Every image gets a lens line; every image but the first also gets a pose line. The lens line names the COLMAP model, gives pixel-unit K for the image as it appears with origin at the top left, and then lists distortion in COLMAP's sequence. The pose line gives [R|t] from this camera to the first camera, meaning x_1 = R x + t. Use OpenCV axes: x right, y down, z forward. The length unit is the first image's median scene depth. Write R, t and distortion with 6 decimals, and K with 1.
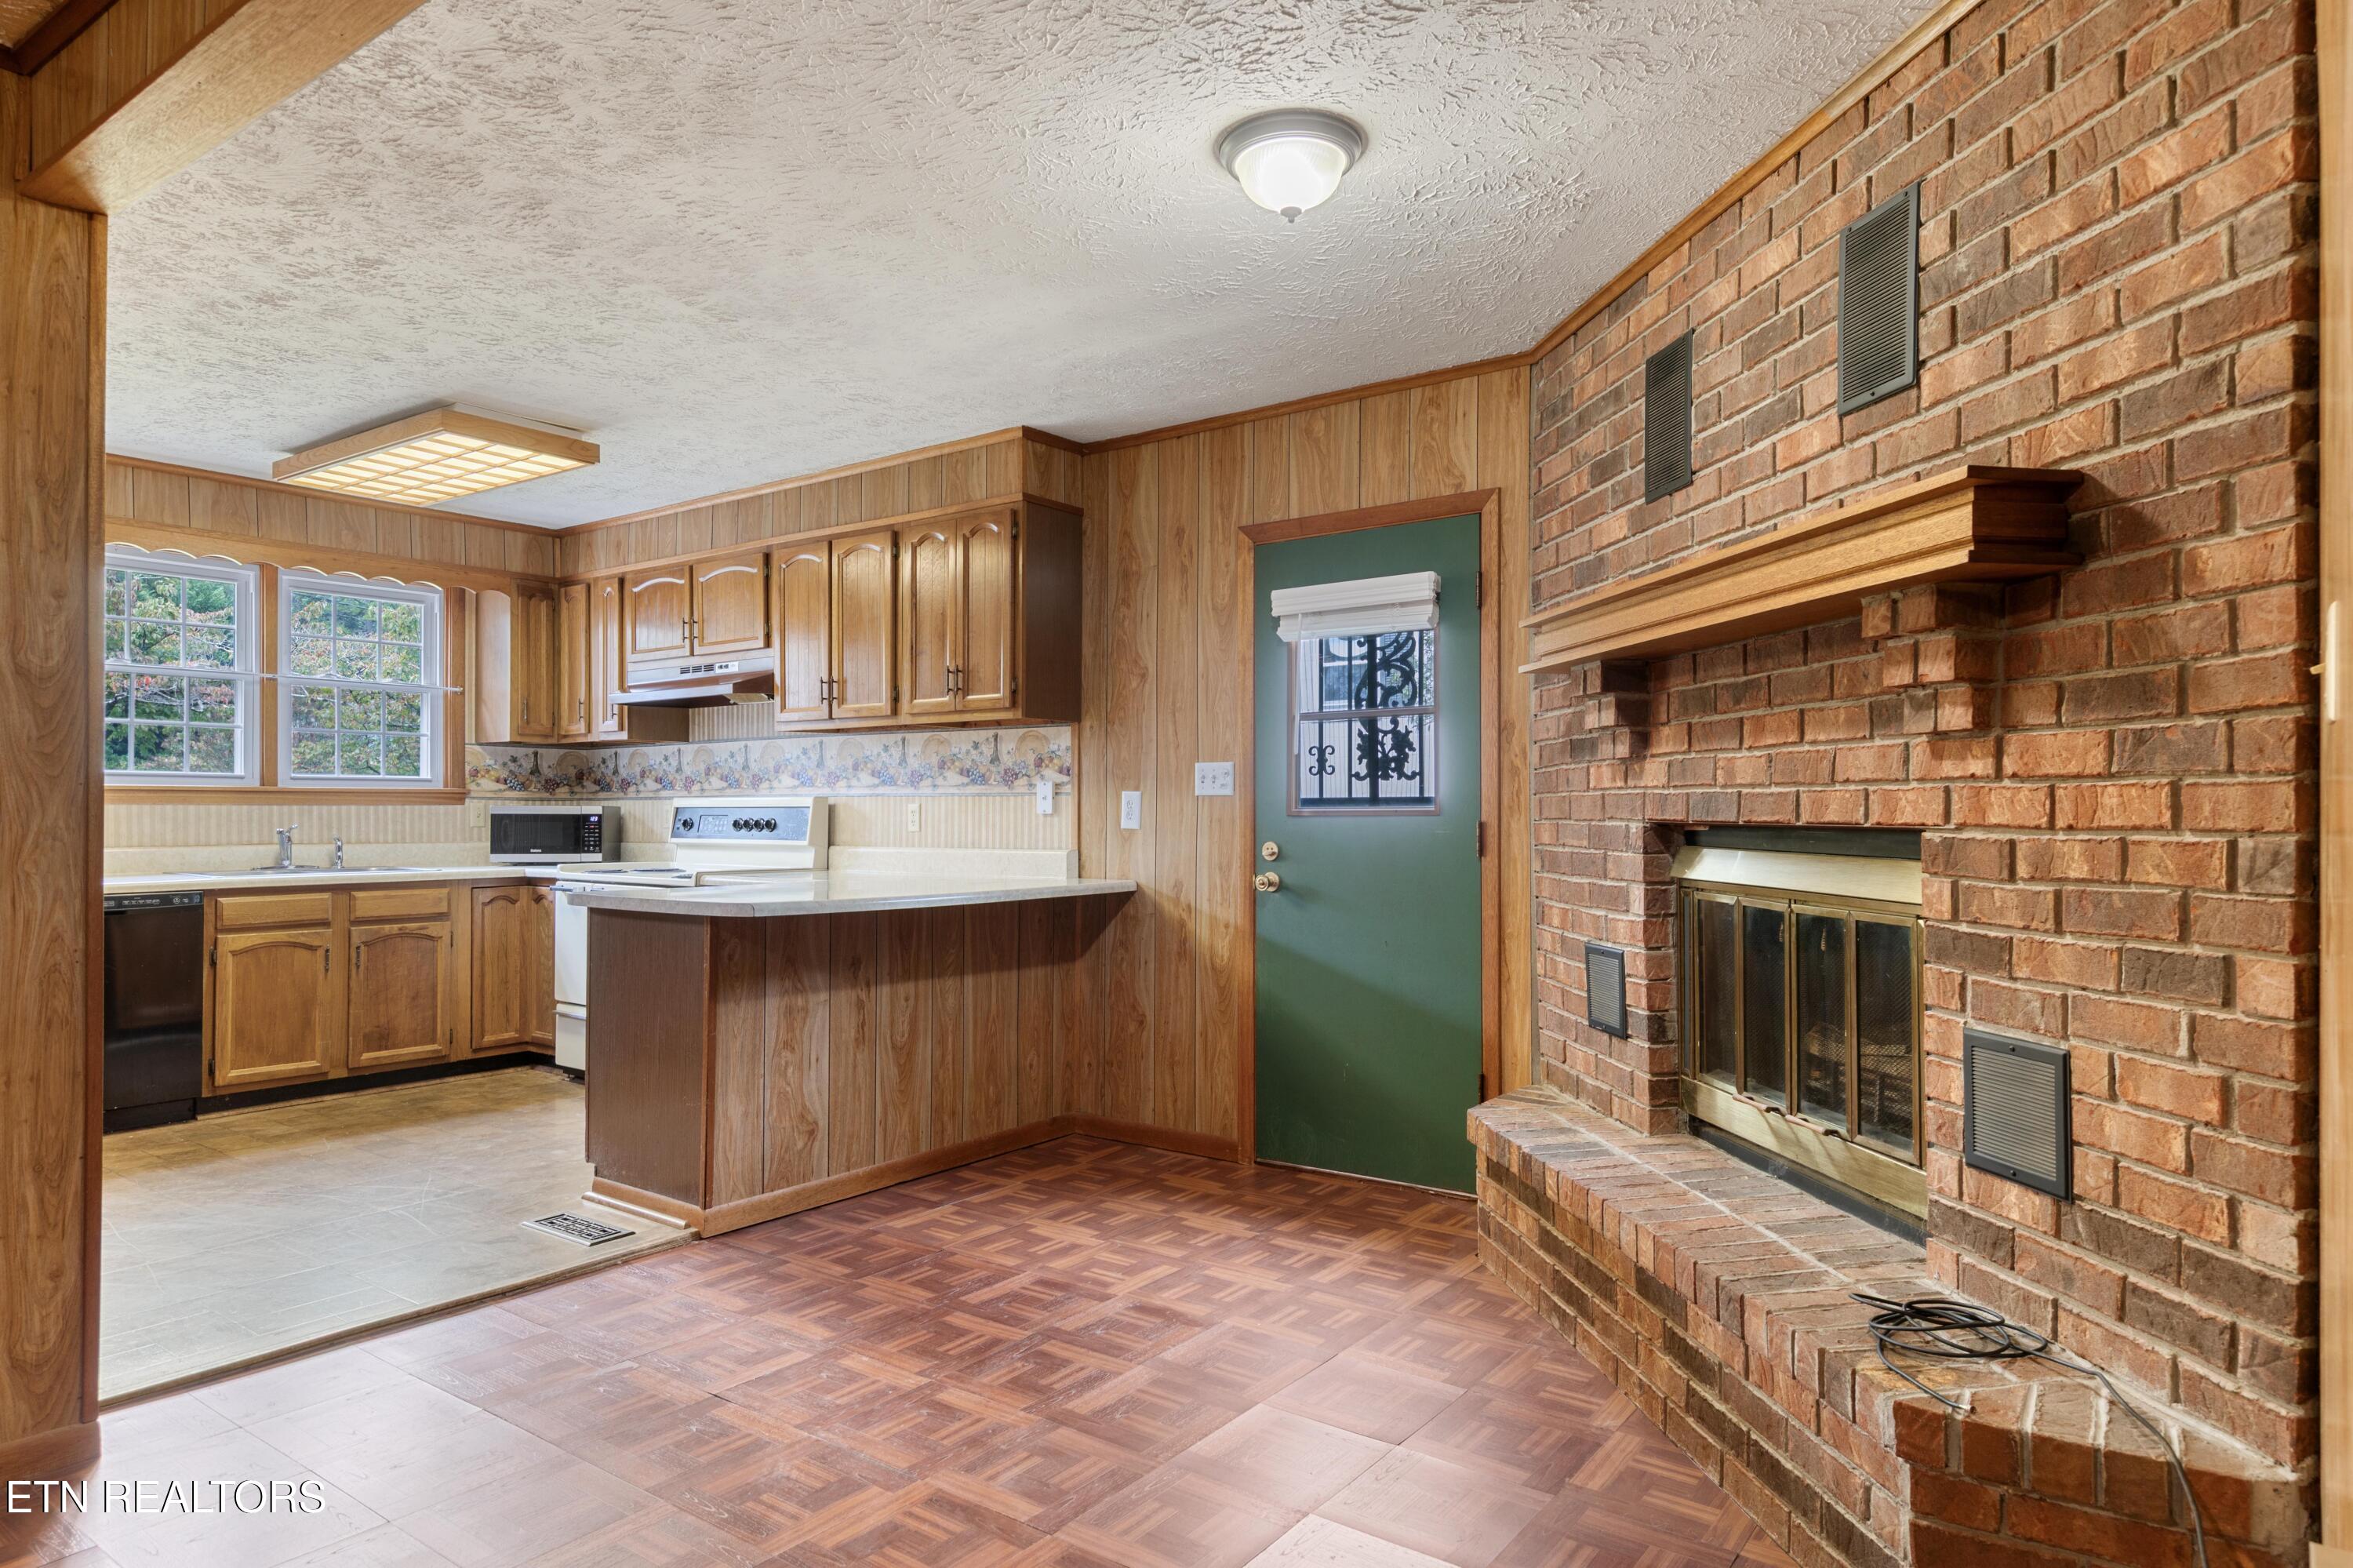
lens RADIAL K [[1375.8, 0, 1188.6], [0, 1375.8, 797.2], [0, 0, 1]] dist [0.004505, 0.001476]
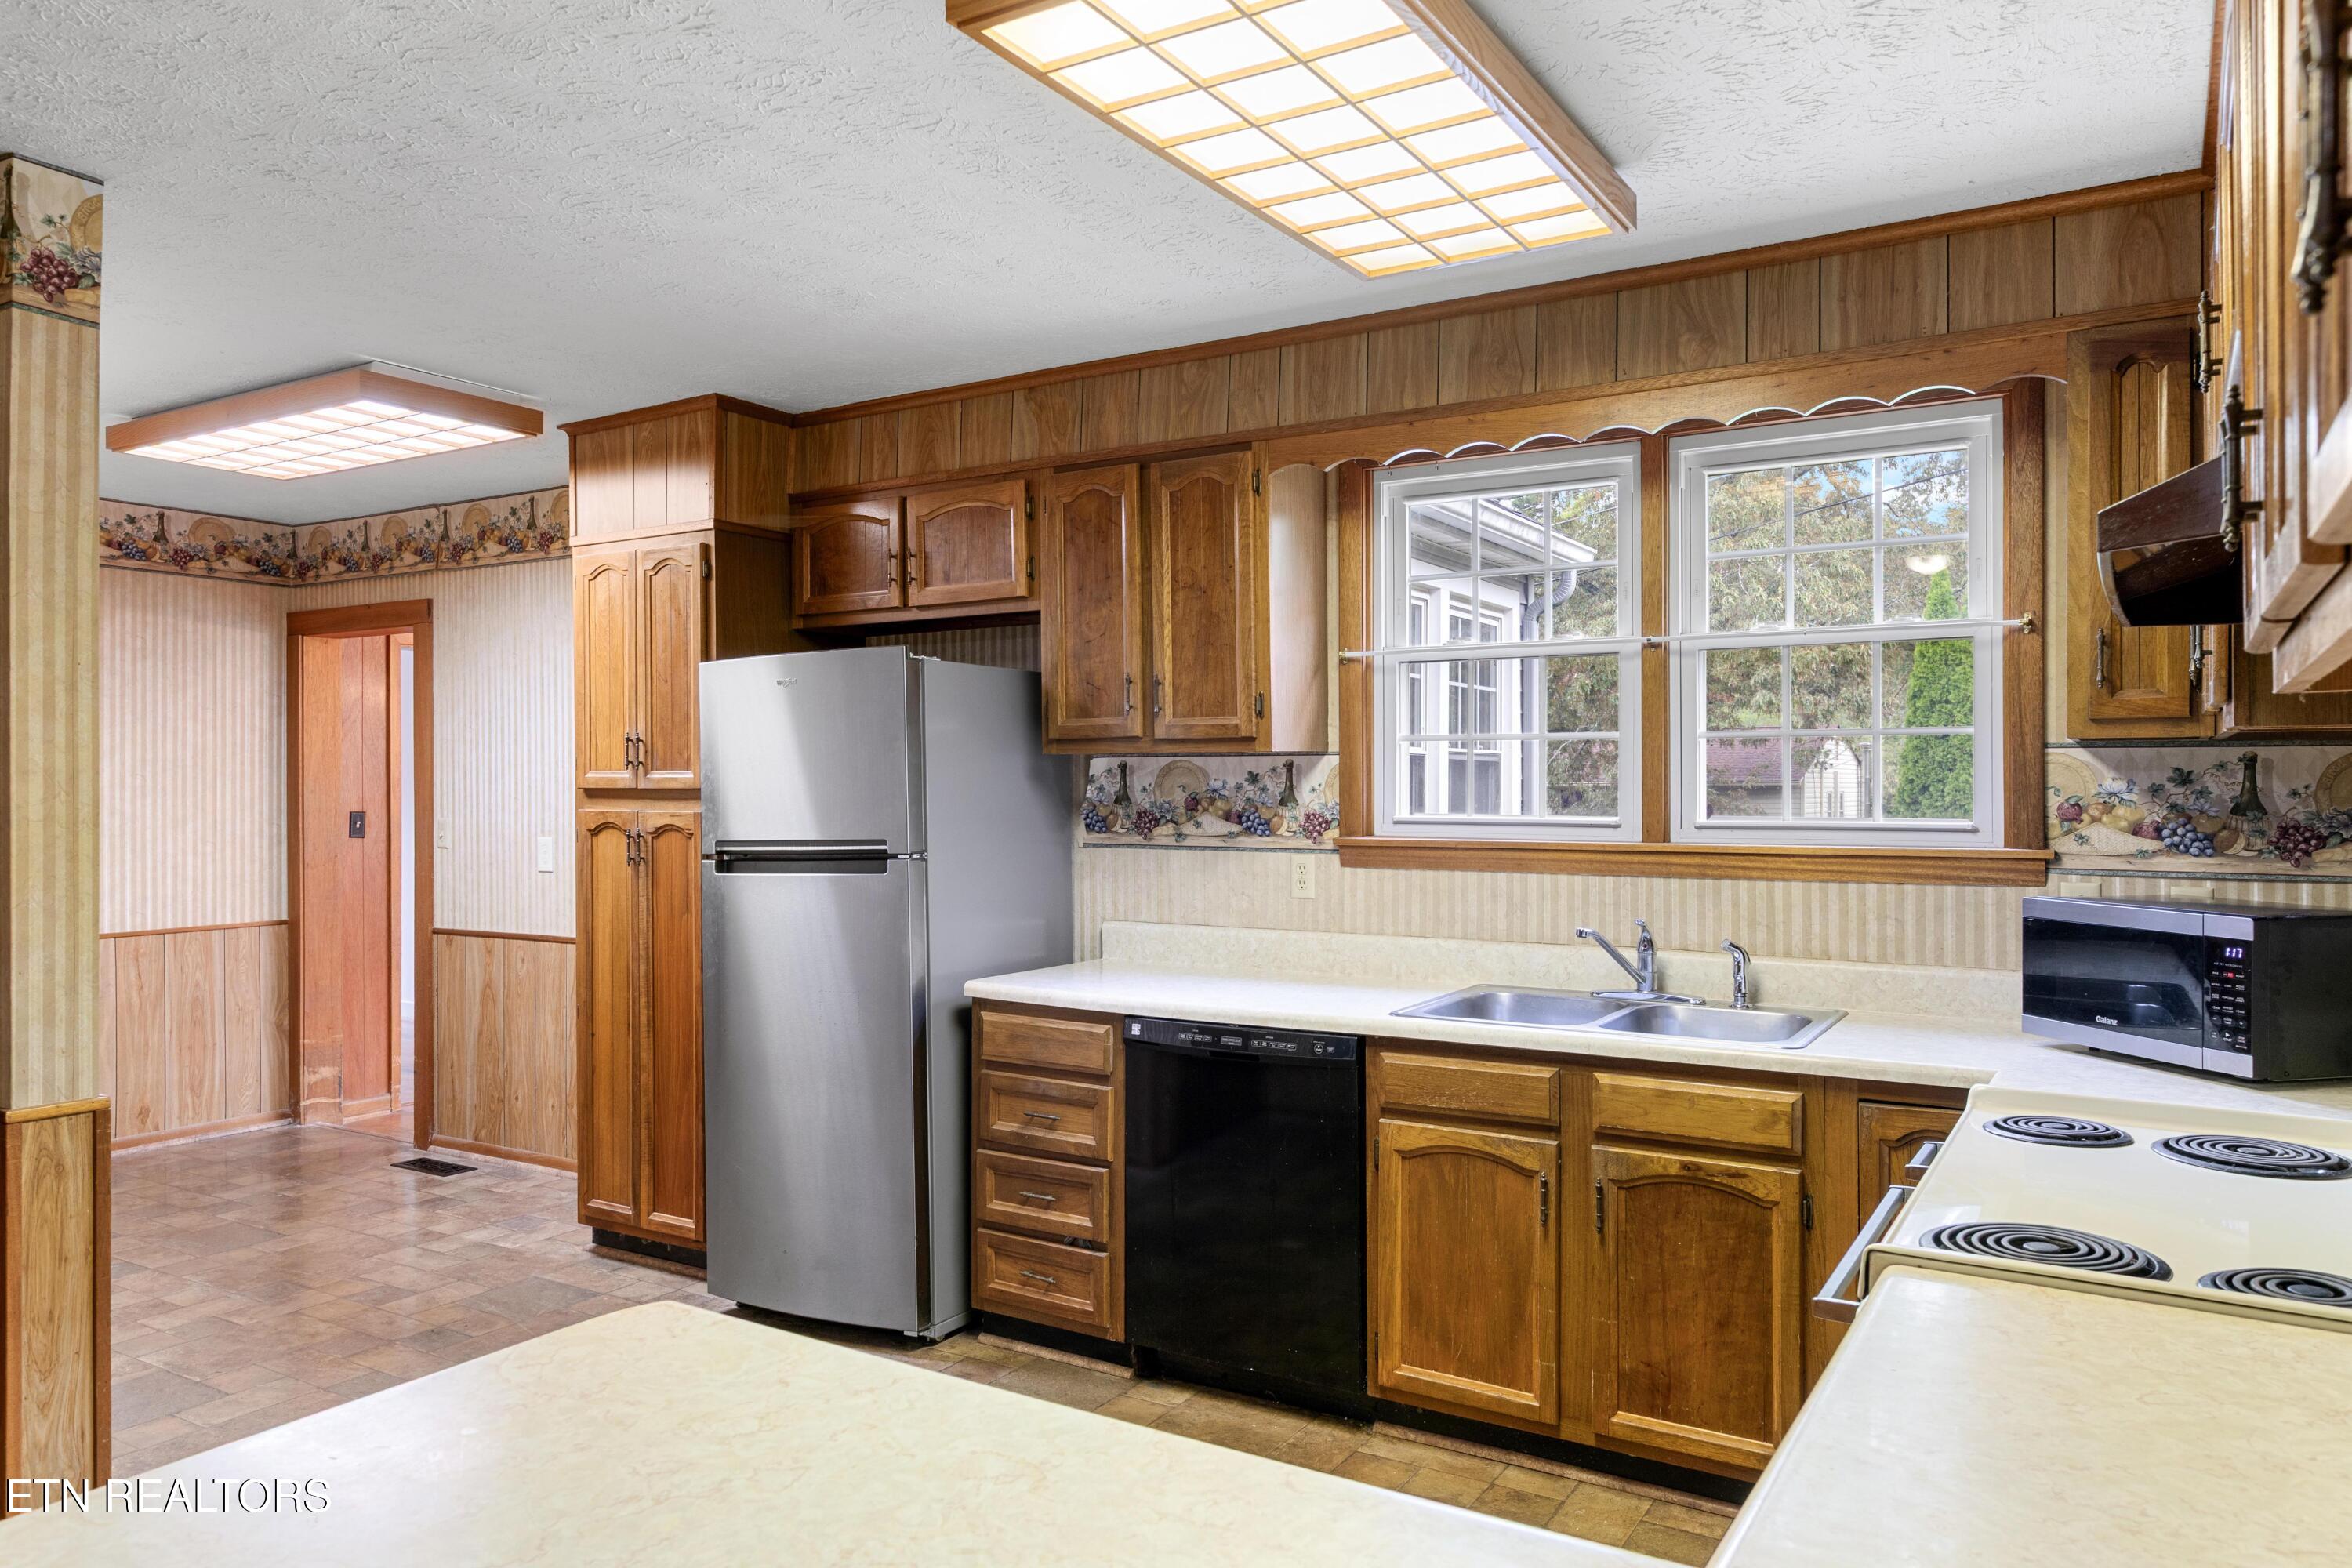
lens RADIAL K [[1575.3, 0, 1180.8], [0, 1575.3, 781.2], [0, 0, 1]] dist [-0.002709, -0.000581]
pose [[0.090219, 0.000006, -0.995922, -0.066337], [0.010235, 0.999947, 0.000934, -0.036133], [0.995869, -0.010277, 0.090214, 0.805424]]
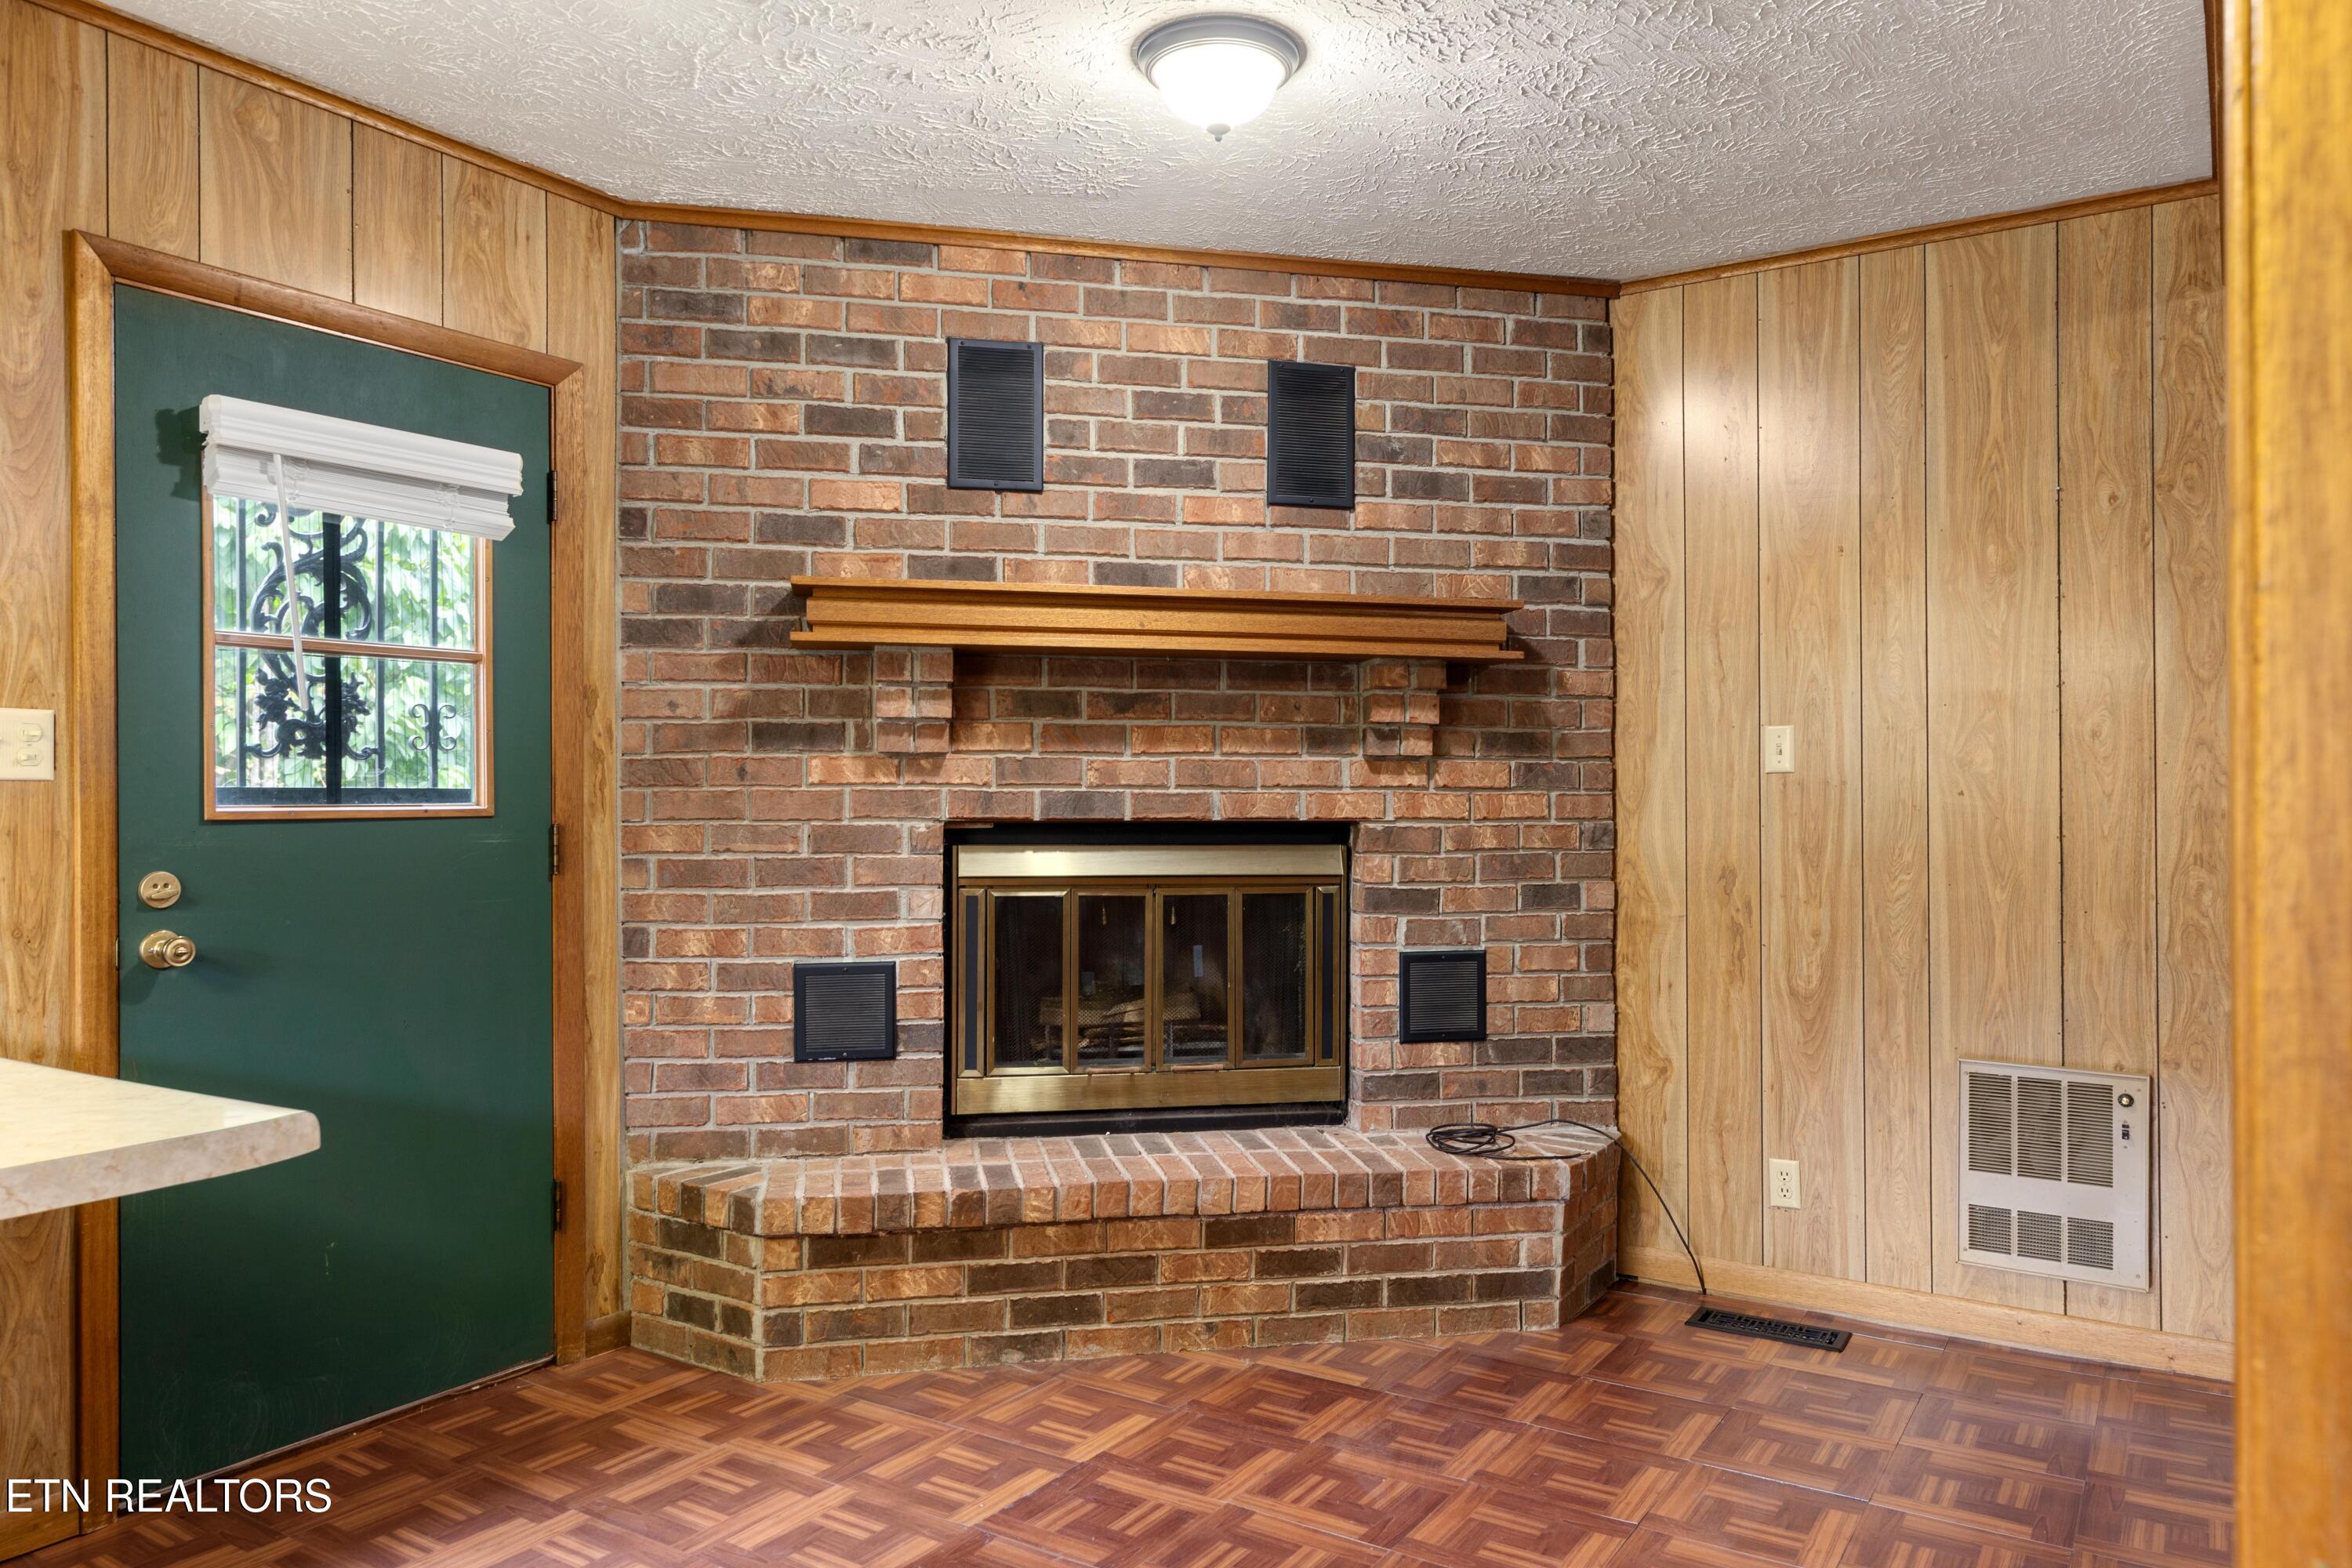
lens RADIAL K [[1574.0, 0, 1182.0], [0, 1574.0, 787.8], [0, 0, 1]] dist [-0.003545, 0.000812]
pose [[-0.064588, 0.008608, 0.997875, -0.607880], [-0.010145, 0.999905, -0.009282, 0.002943], [-0.997860, -0.010723, -0.064495, 0.720736]]
